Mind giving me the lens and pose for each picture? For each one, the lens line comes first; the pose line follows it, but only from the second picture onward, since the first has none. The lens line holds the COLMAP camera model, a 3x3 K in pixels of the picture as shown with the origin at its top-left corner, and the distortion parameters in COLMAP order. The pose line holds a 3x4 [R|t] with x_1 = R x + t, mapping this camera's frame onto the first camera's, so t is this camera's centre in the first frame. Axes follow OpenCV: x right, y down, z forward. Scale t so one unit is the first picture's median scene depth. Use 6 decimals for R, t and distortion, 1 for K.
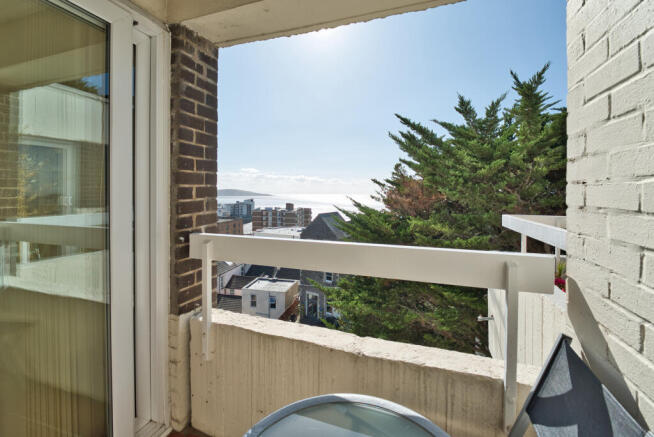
lens RADIAL K [[284.9, 0, 327.0], [0, 284.9, 194.8], [0, 0, 1]] dist [-0.000534, -0.000177]
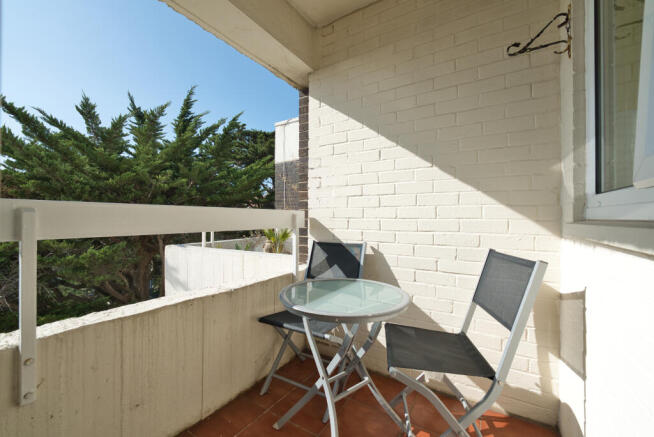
lens RADIAL K [[264.6, 0, 327.6], [0, 264.6, 212.7], [0, 0, 1]] dist [0.000481, 0.000022]
pose [[0.226676, 0.010540, 0.973913, -0.180435], [0.002447, 0.999932, -0.011392, 0.038997], [-0.973967, 0.004965, 0.226635, 0.052278]]
